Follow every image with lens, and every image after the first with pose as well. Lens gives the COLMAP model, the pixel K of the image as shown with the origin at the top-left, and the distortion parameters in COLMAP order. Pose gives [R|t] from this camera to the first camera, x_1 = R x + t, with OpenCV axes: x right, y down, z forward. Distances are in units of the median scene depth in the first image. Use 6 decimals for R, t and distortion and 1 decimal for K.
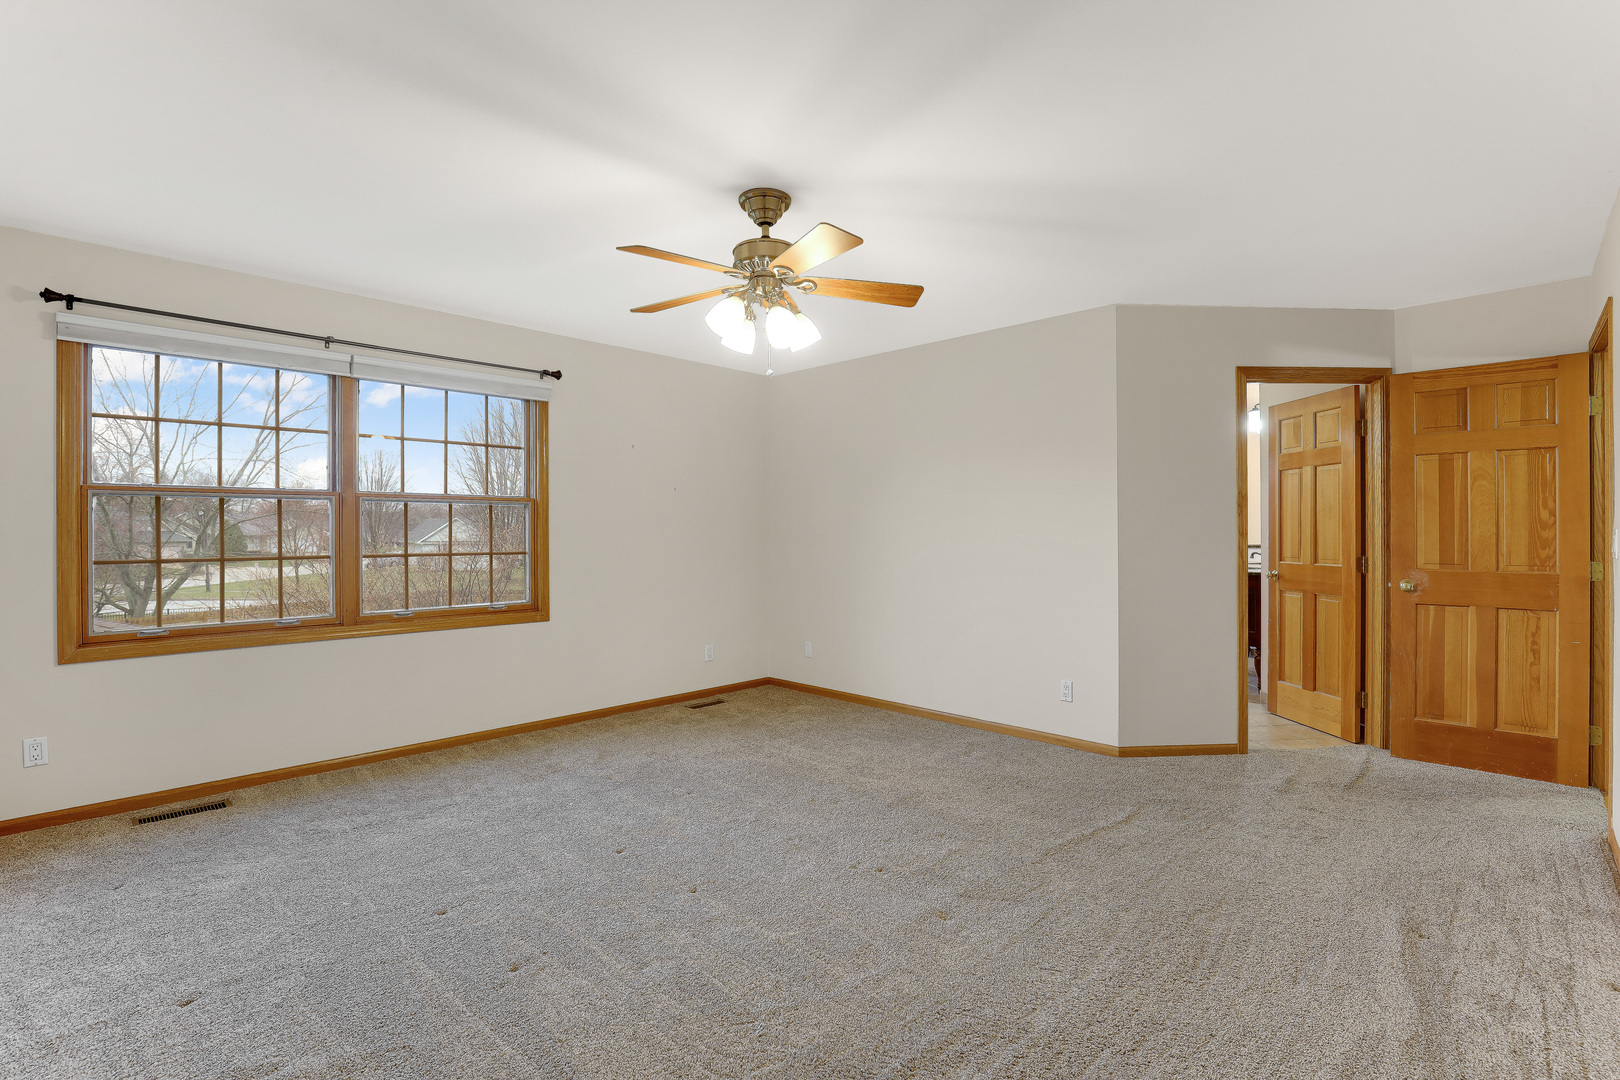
lens RADIAL K [[749.7, 0, 810.4], [0, 749.7, 534.5], [0, 0, 1]] dist [-0.025255, 0.001048]
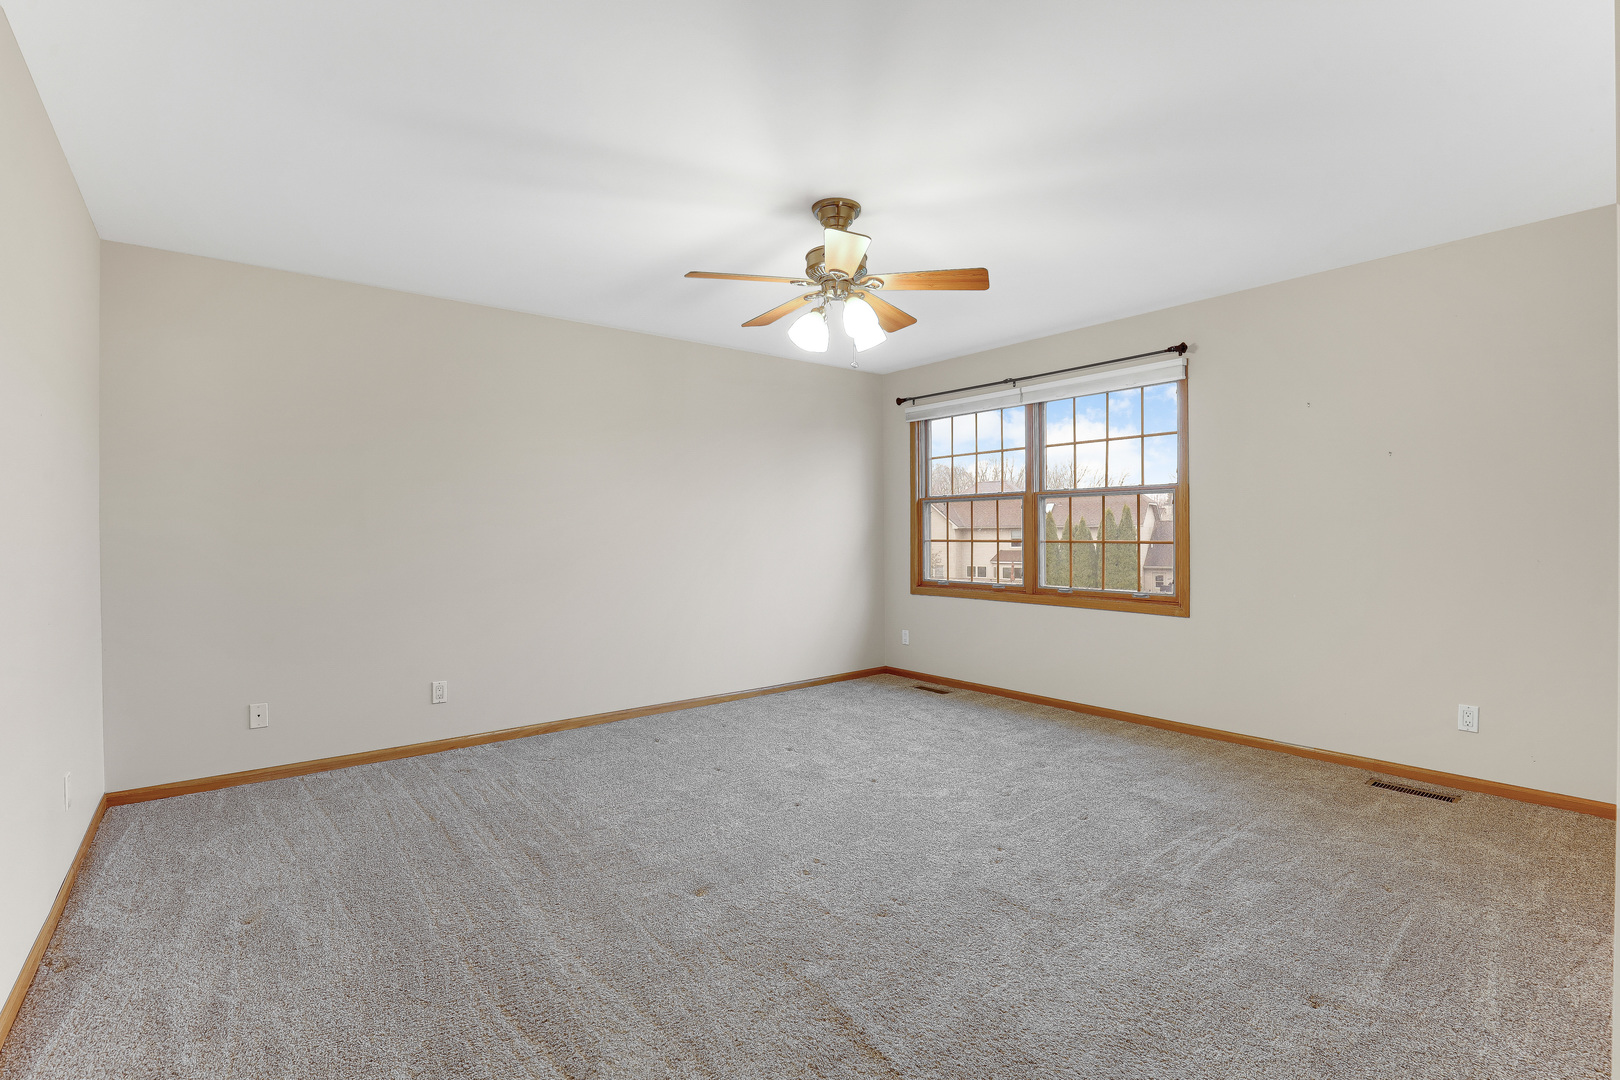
lens RADIAL K [[726.3, 0, 810.0], [0, 726.3, 540.0], [0, 0, 1]] dist [-0.043753, 0.000216]
pose [[-0.121363, 0.014721, -0.992499, 0.688512], [0.002507, 0.999891, 0.014524, 0.008064], [0.992605, -0.000725, -0.121386, 0.771067]]
